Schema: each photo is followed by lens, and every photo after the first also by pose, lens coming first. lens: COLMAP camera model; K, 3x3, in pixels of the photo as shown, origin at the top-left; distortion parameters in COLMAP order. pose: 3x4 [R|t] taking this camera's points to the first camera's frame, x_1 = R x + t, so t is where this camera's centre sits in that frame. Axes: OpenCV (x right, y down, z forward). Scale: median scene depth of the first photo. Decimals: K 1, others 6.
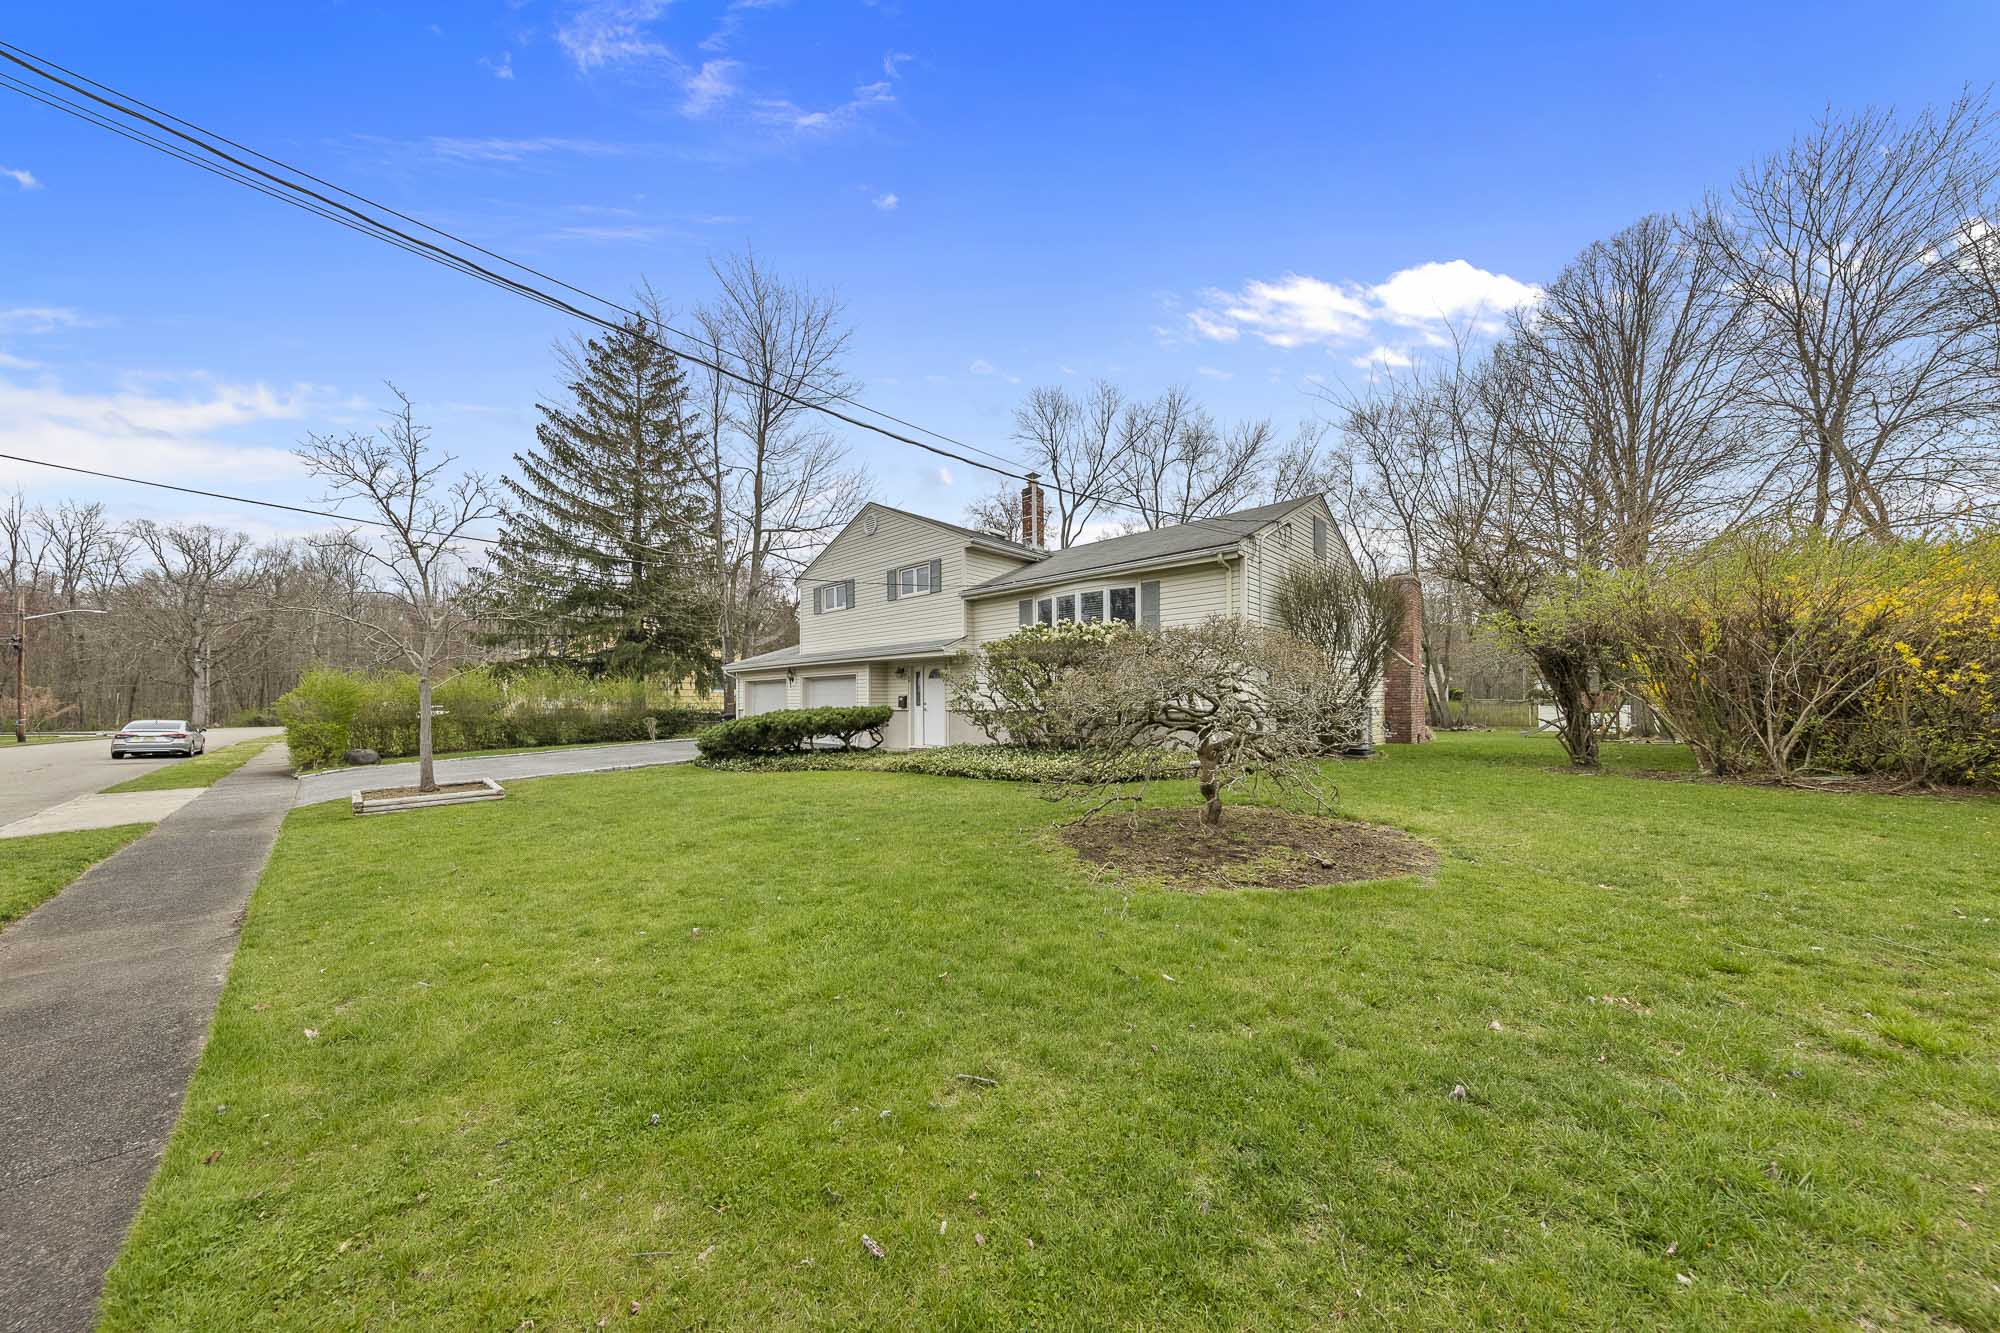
lens RADIAL K [[619.3, 0, 990.8], [0, 619.3, 672.3], [0, 0, 1]] dist [-0.000690, -0.000068]
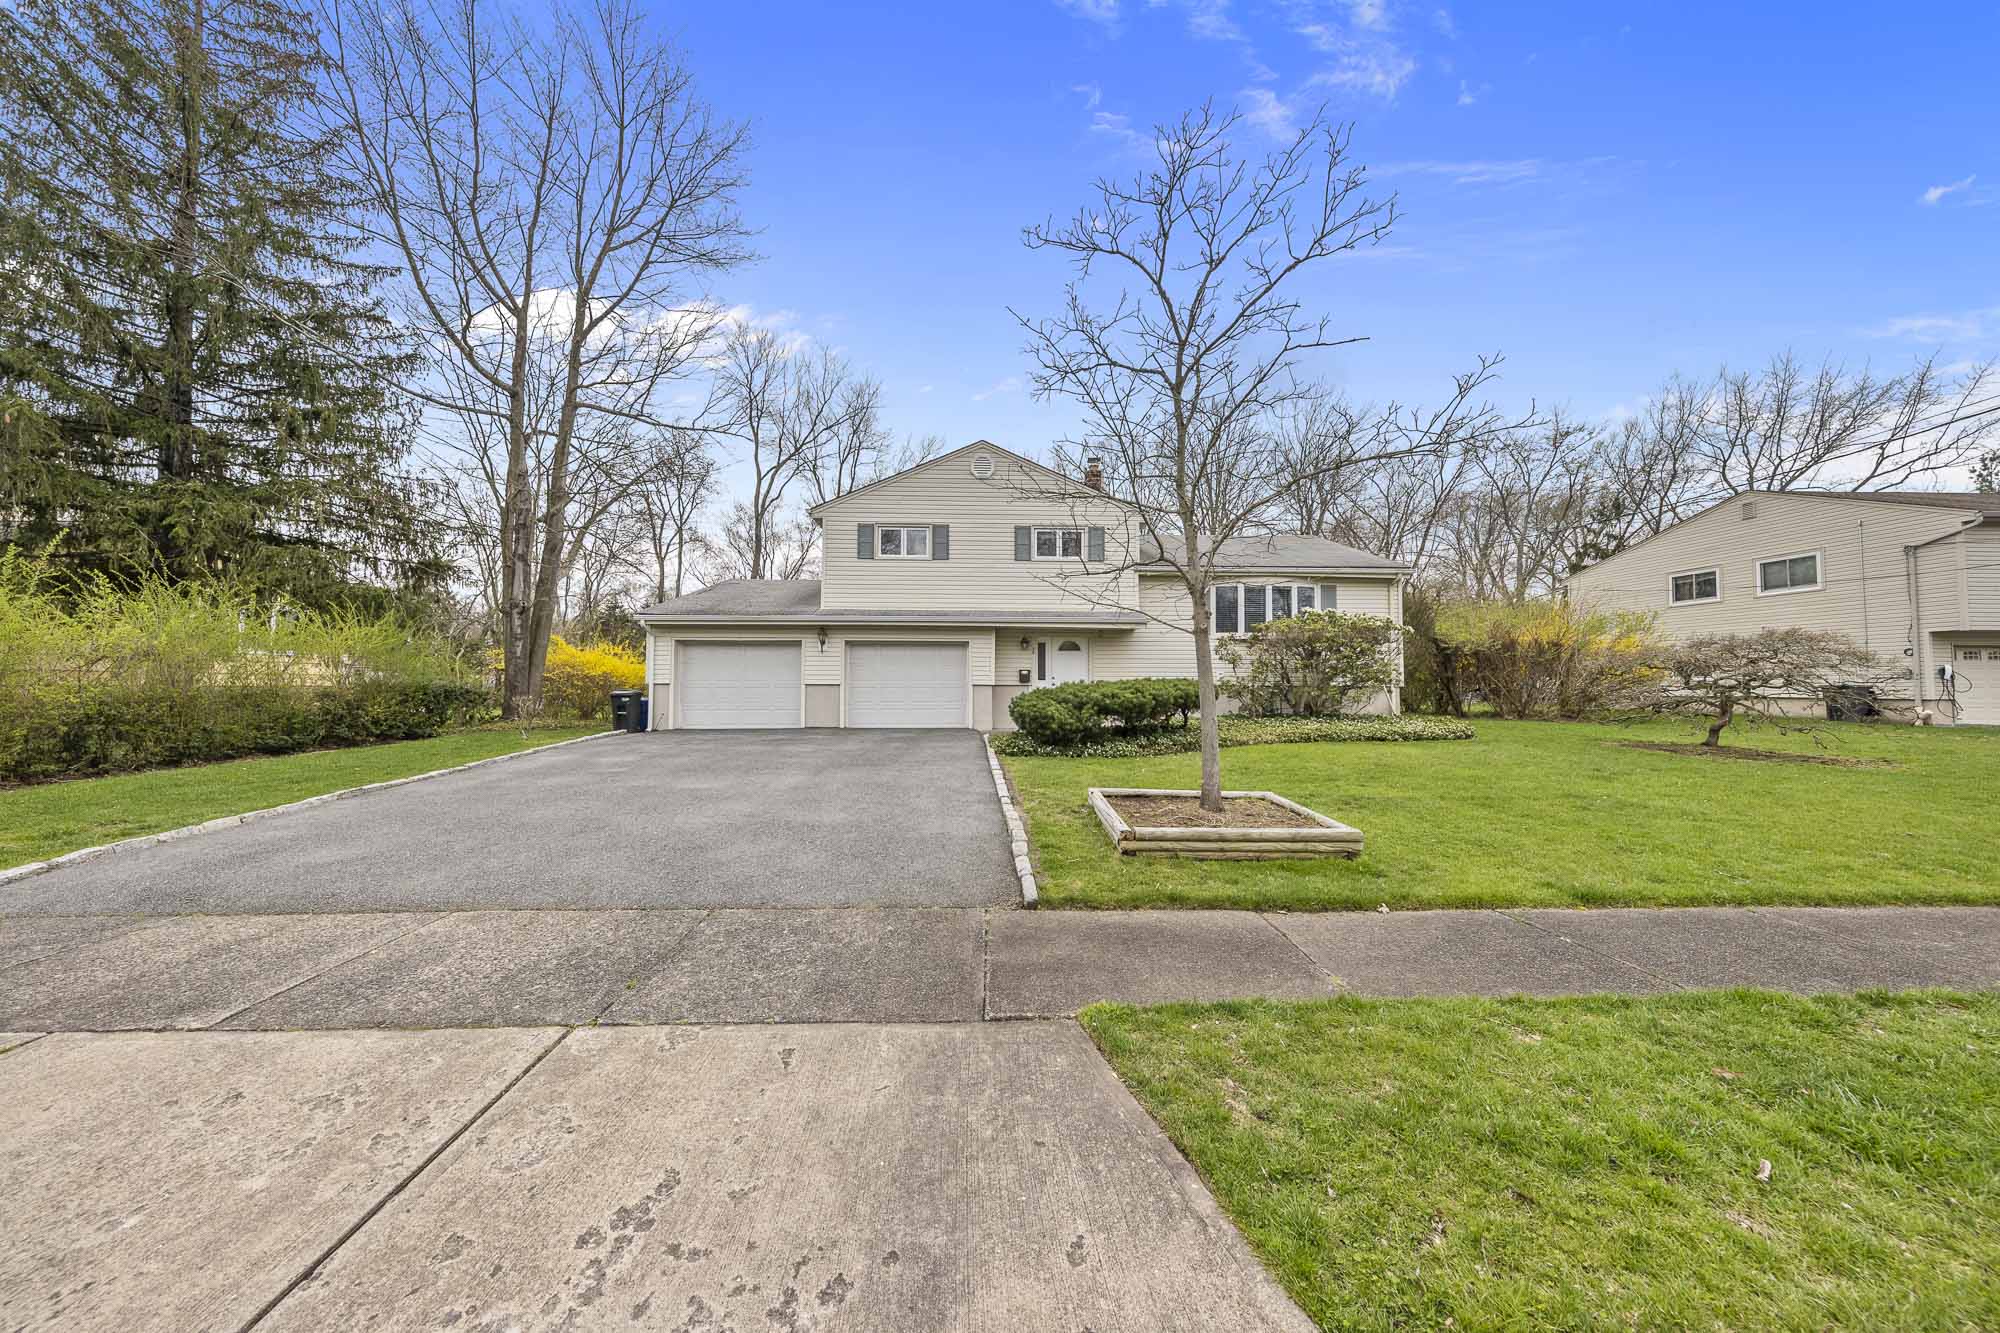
lens RADIAL K [[619.3, 0, 990.8], [0, 619.3, 672.3], [0, 0, 1]] dist [-0.000690, -0.000068]
pose [[0.692223, 0.025368, 0.721237, -0.822400], [-0.042654, 0.999073, 0.005798, 0.039881], [-0.720422, -0.034777, 0.692664, 0.419205]]
